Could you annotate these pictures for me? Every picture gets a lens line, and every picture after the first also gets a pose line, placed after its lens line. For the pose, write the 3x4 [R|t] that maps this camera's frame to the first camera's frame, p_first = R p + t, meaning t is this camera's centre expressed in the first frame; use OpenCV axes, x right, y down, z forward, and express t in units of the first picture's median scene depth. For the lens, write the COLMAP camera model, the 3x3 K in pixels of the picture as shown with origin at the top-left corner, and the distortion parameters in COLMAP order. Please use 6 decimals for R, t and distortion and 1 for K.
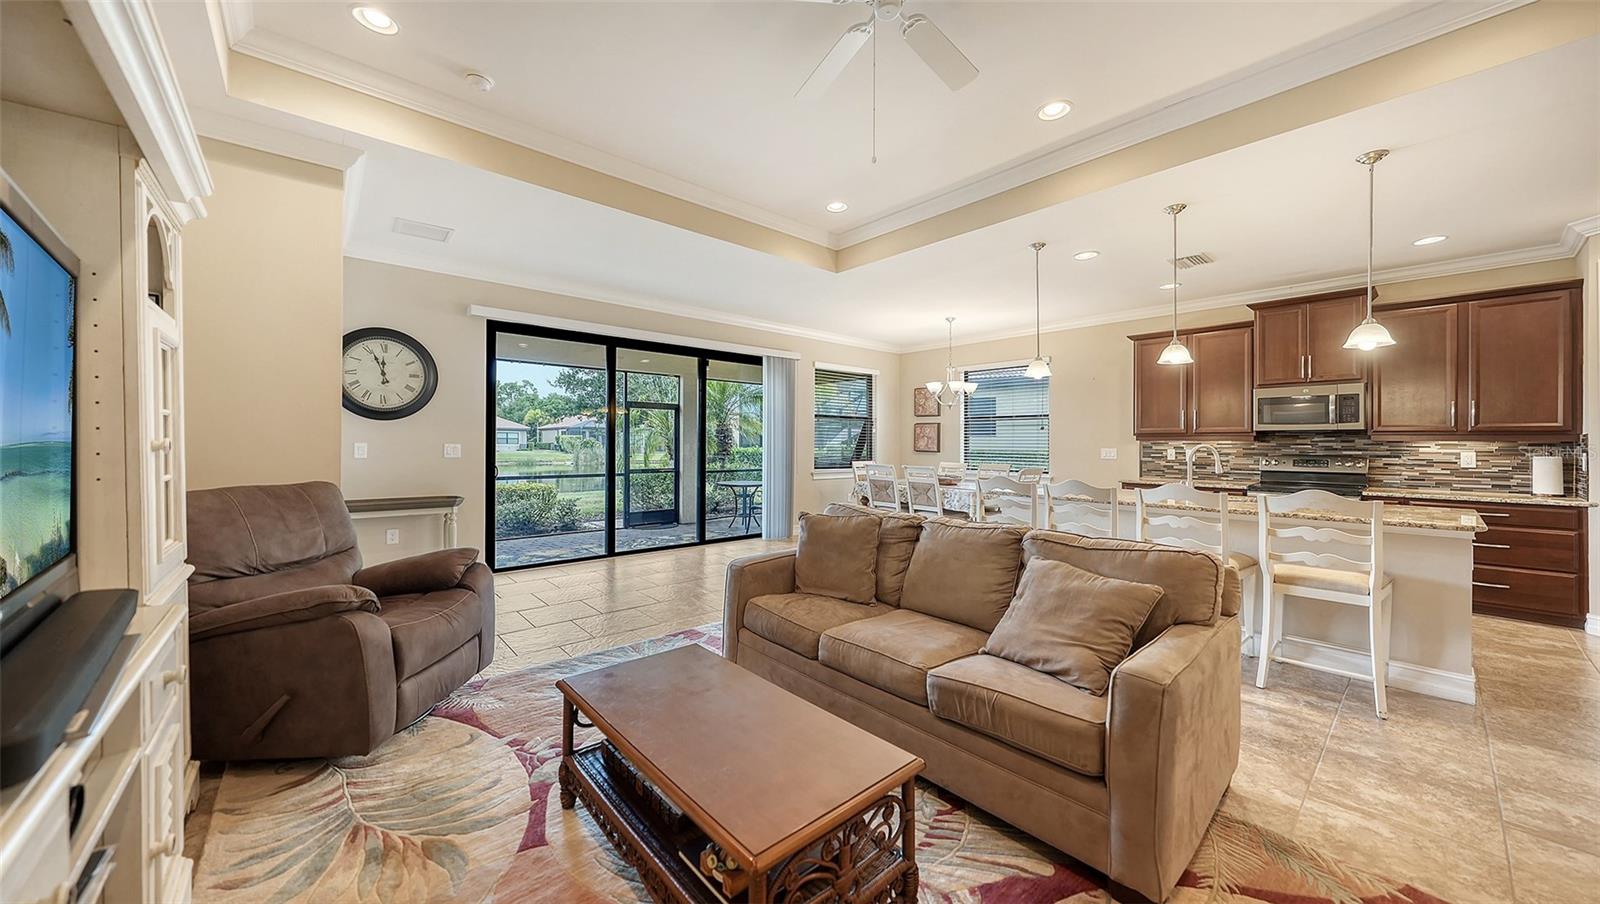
lens RADIAL K [[558.4, 0, 806.9], [0, 558.4, 444.3], [0, 0, 1]] dist [-0.008857, -0.000133]
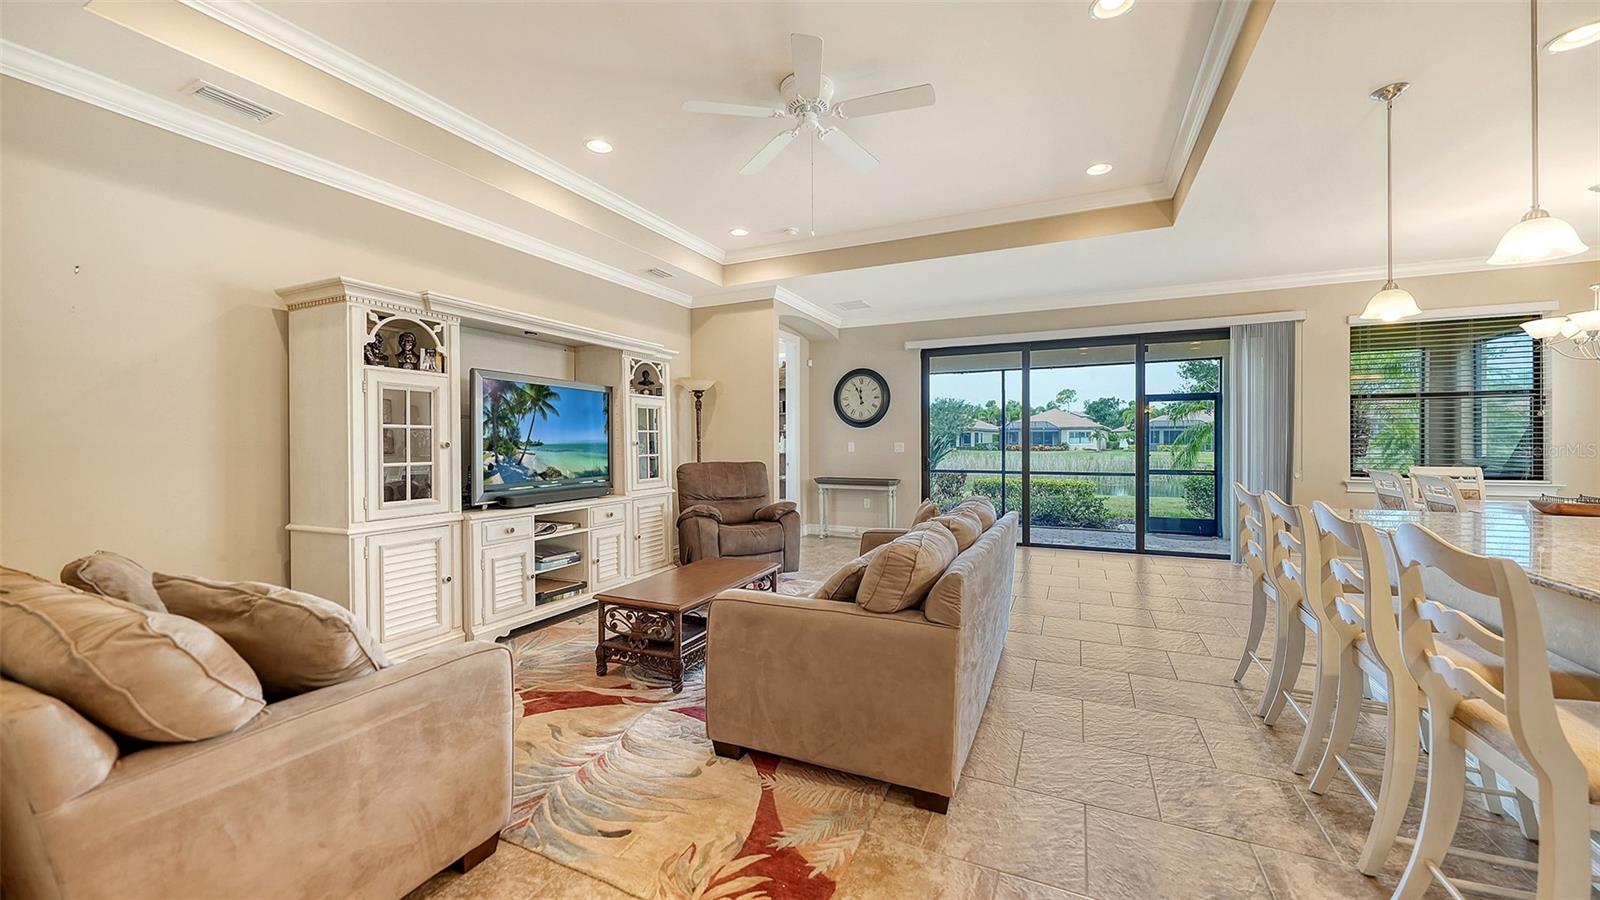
lens RADIAL K [[592.5, 0, 800.2], [0, 592.5, 445.3], [0, 0, 1]] dist [-0.005326, -0.000177]
pose [[0.396492, -0.003290, -0.918032, 0.626006], [0.005648, 0.999983, -0.001145, 0.006506], [0.918021, -0.004731, 0.396504, 0.169773]]
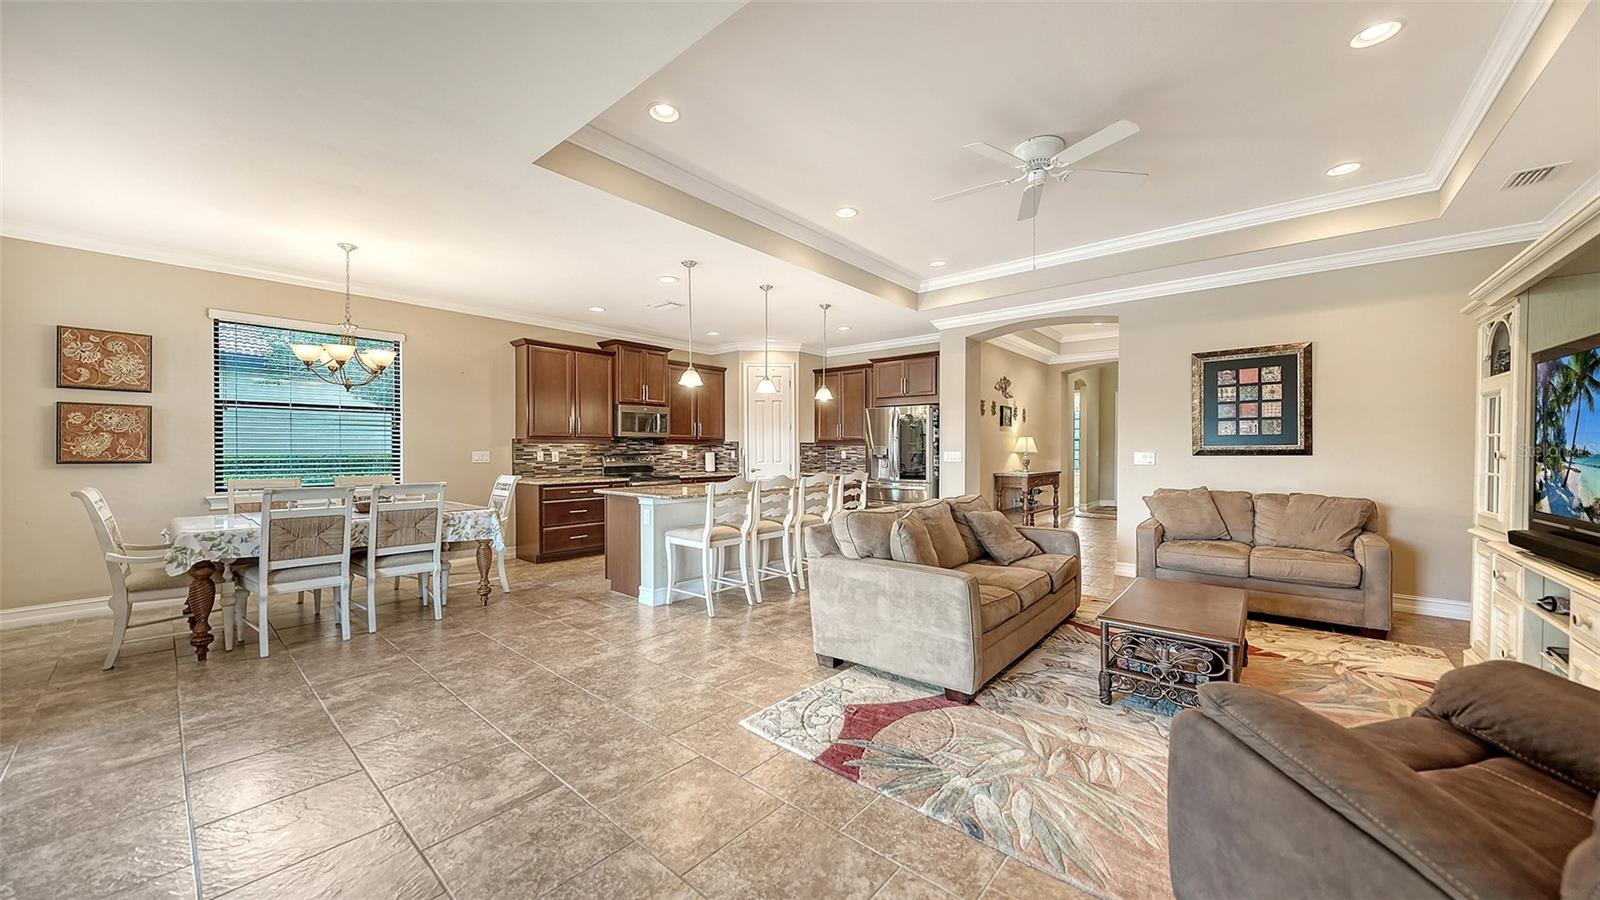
lens RADIAL K [[552.0, 0, 792.3], [0, 552.0, 452.0], [0, 0, 1]] dist [0.000837, -0.000438]
pose [[-0.125211, -0.013259, 0.992042, -0.578898], [-0.001413, 0.999912, 0.013186, -0.005549], [-0.992129, 0.000249, -0.125219, 0.806087]]
